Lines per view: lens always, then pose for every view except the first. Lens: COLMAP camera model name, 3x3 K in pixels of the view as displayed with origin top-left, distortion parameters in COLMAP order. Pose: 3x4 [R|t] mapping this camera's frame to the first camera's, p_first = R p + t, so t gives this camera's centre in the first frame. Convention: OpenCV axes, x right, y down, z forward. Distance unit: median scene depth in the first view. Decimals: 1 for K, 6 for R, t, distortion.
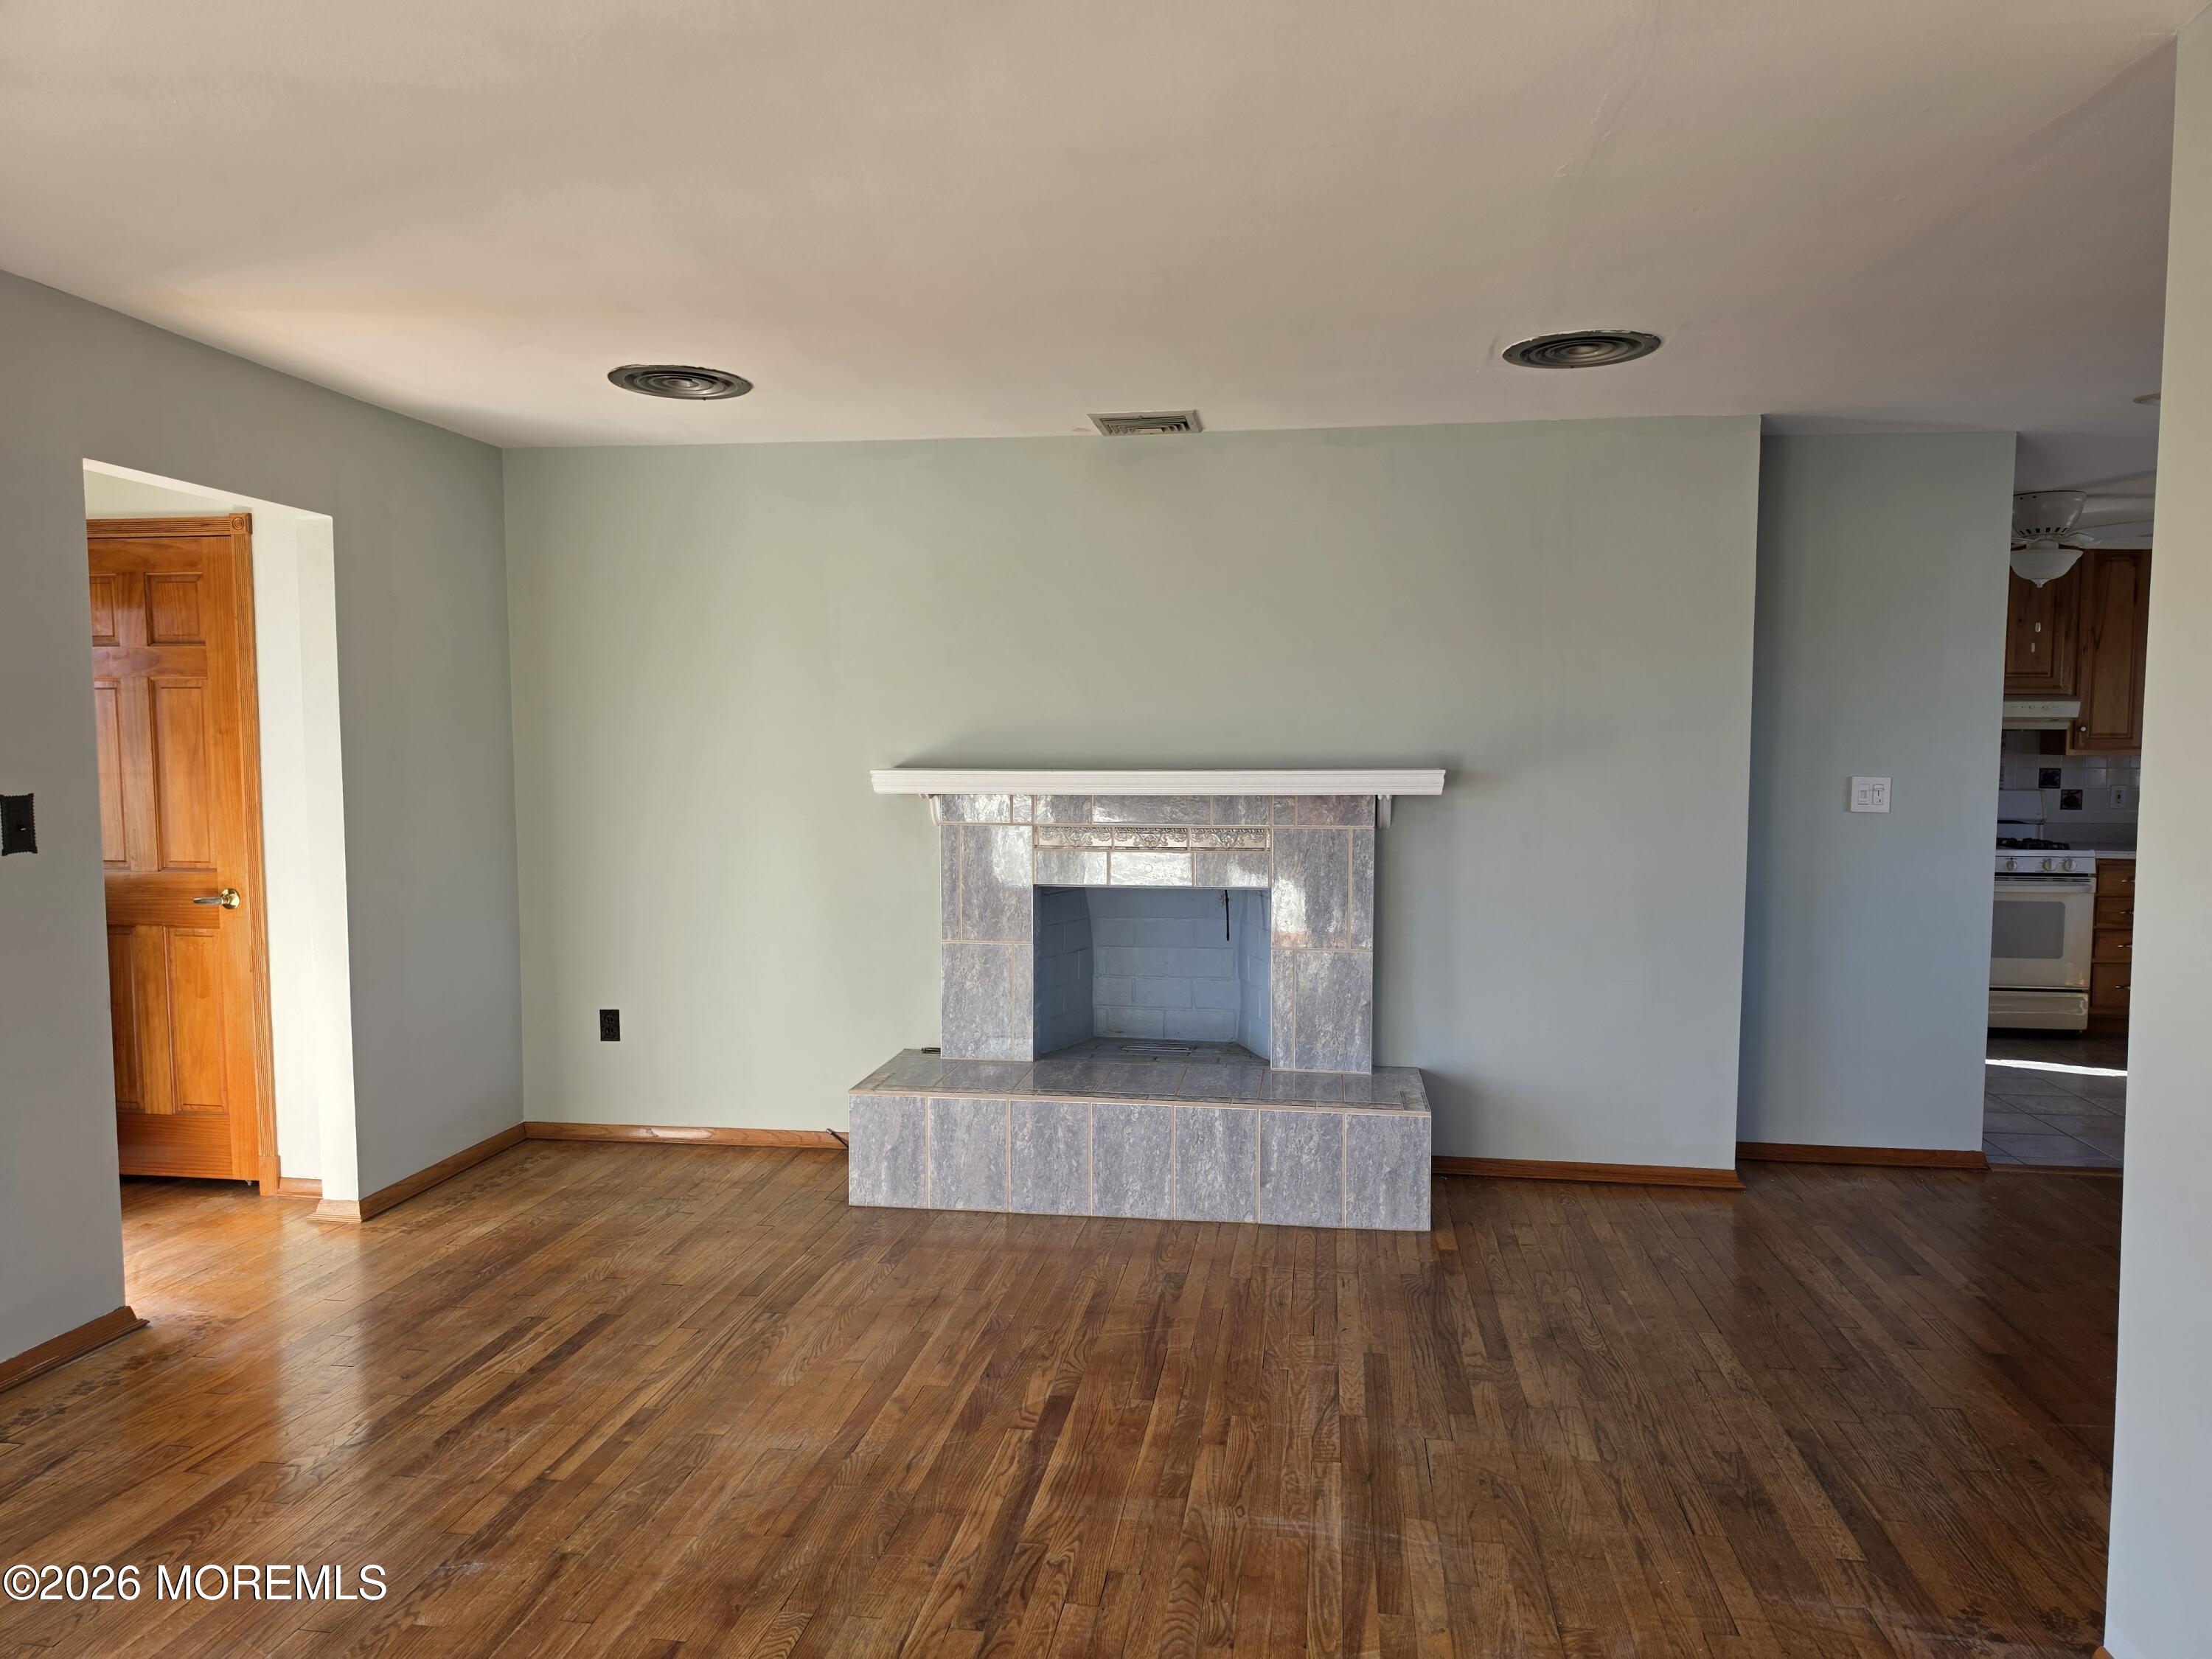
lens RADIAL K [[1522.9, 0, 1111.9], [0, 1522.9, 872.3], [0, 0, 1]] dist [0.082259, -0.112800]
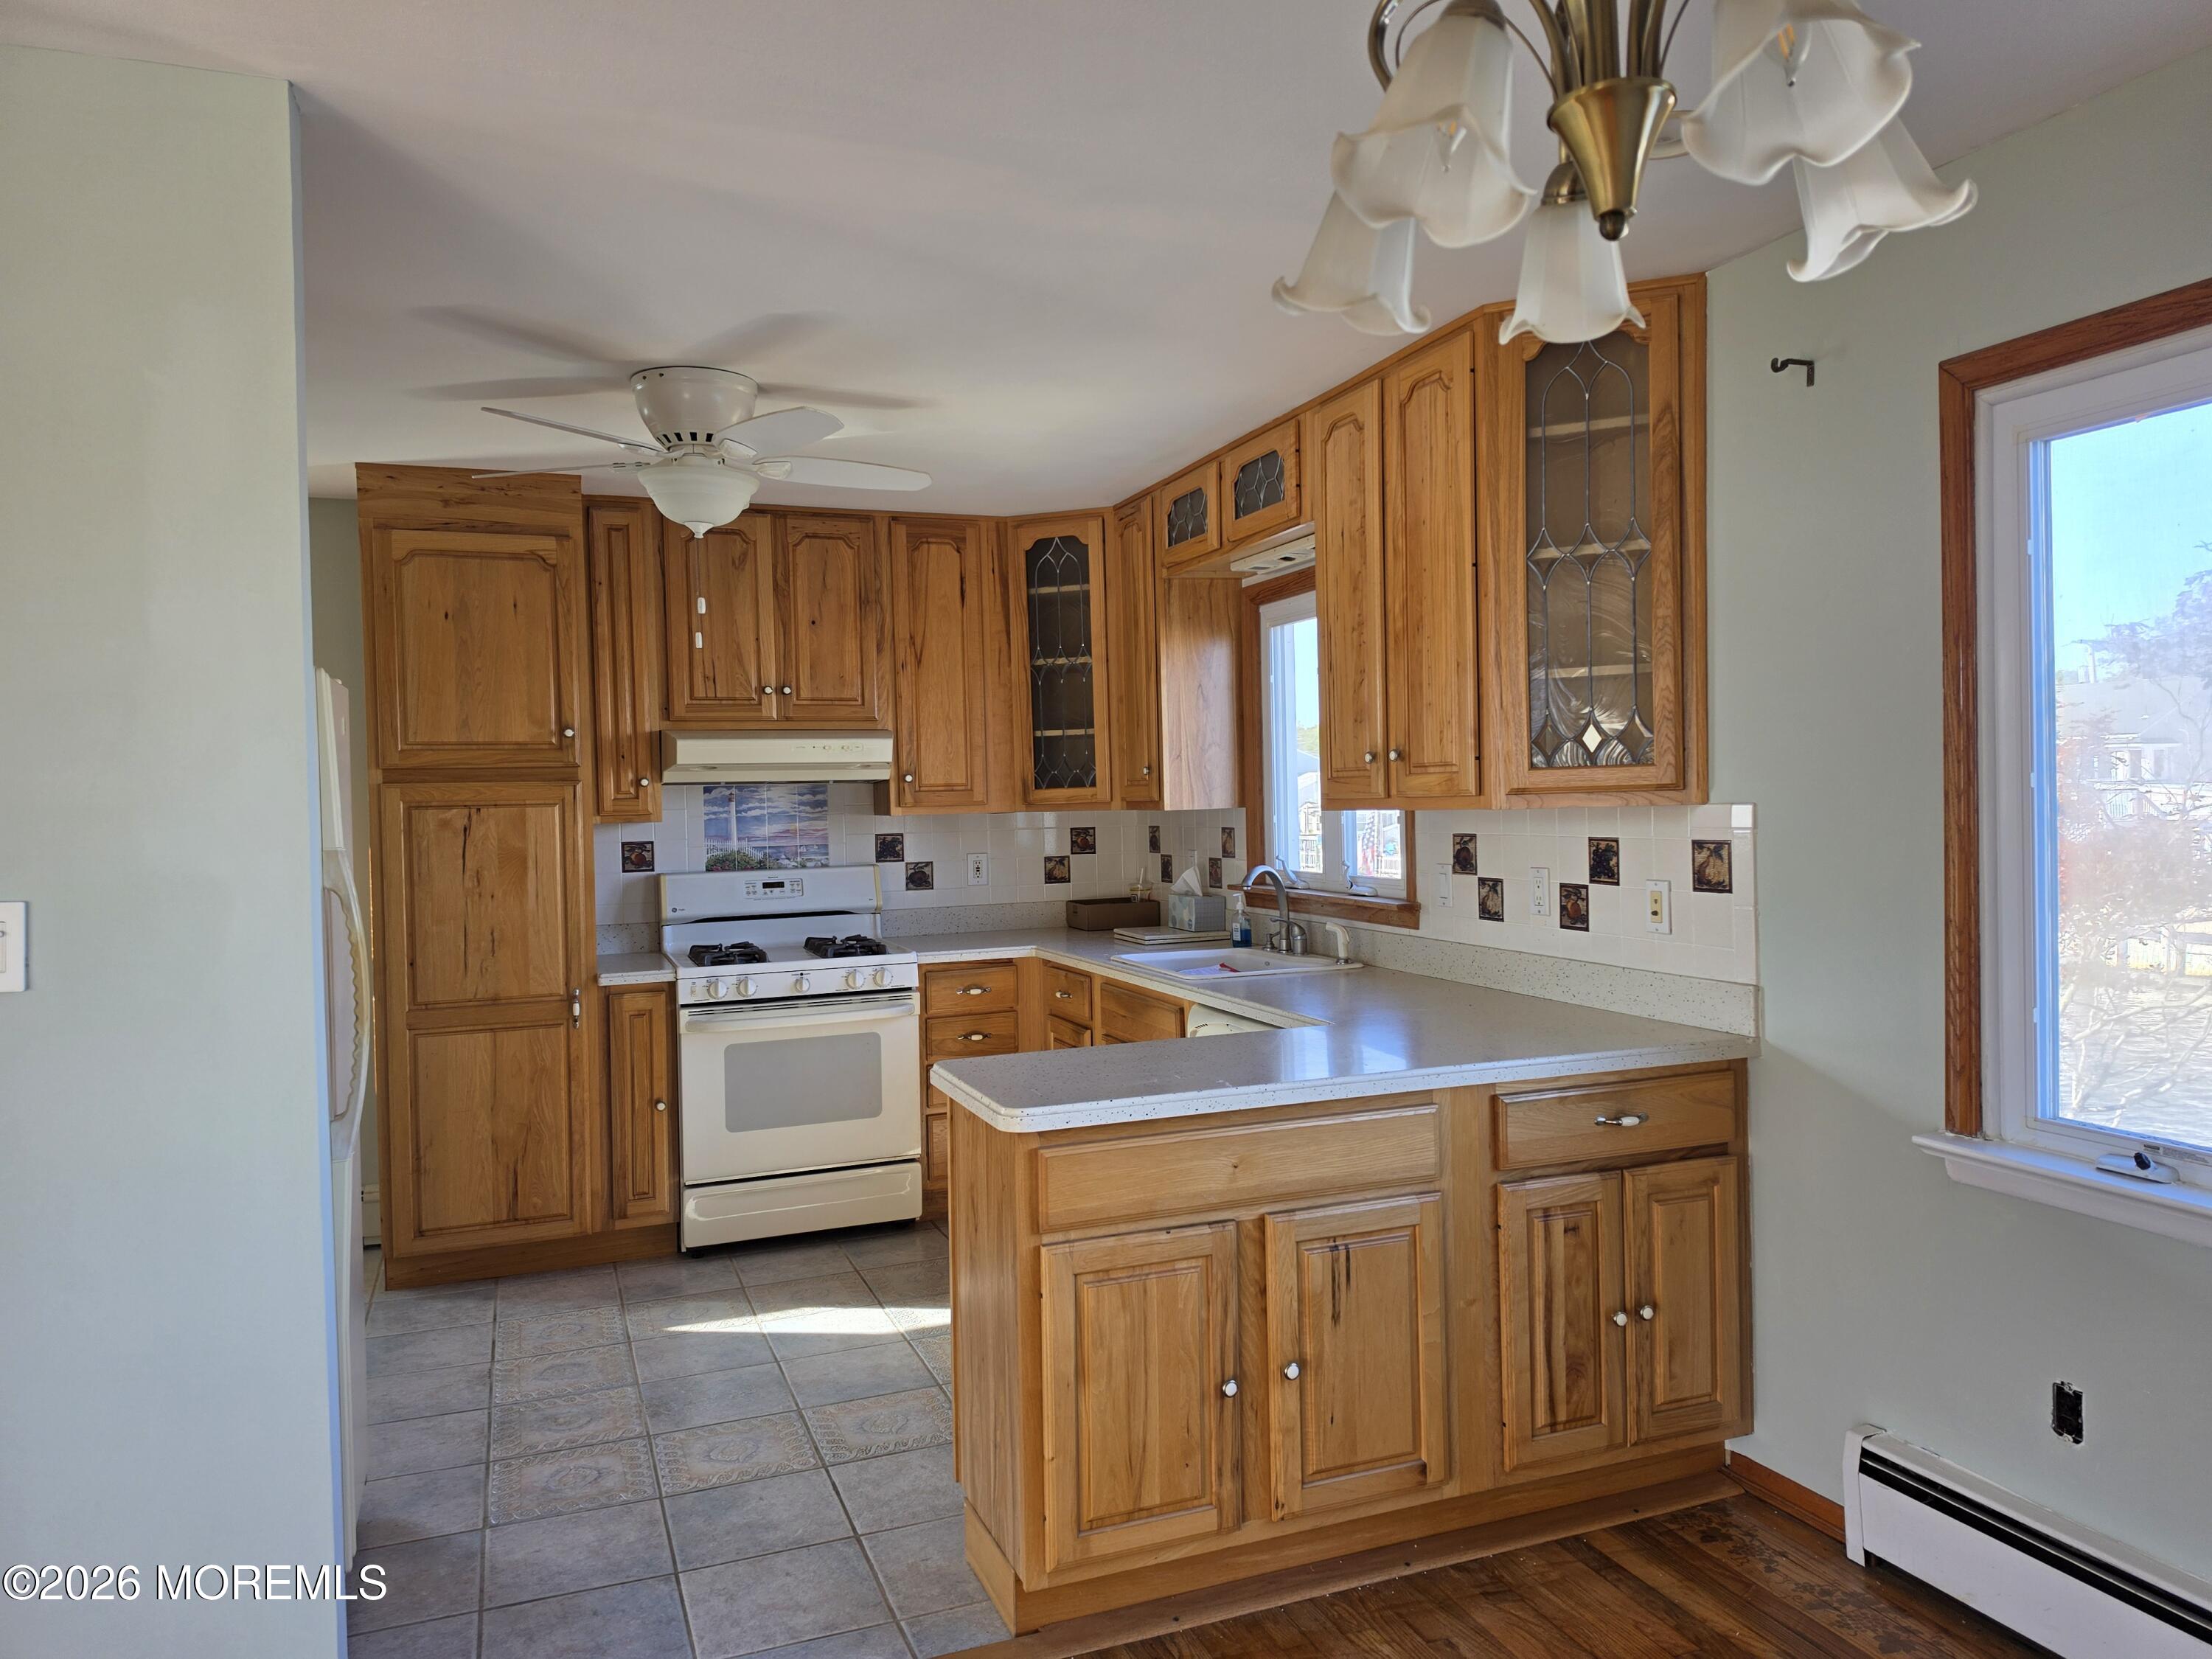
lens RADIAL K [[1522.9, 0, 1111.9], [0, 1522.9, 872.3], [0, 0, 1]] dist [0.082259, -0.112800]
pose [[0.874721, -0.047924, 0.482252, 0.251150], [0.067628, 0.997433, -0.023544, -0.018325], [-0.479885, 0.053208, 0.875716, 0.234078]]
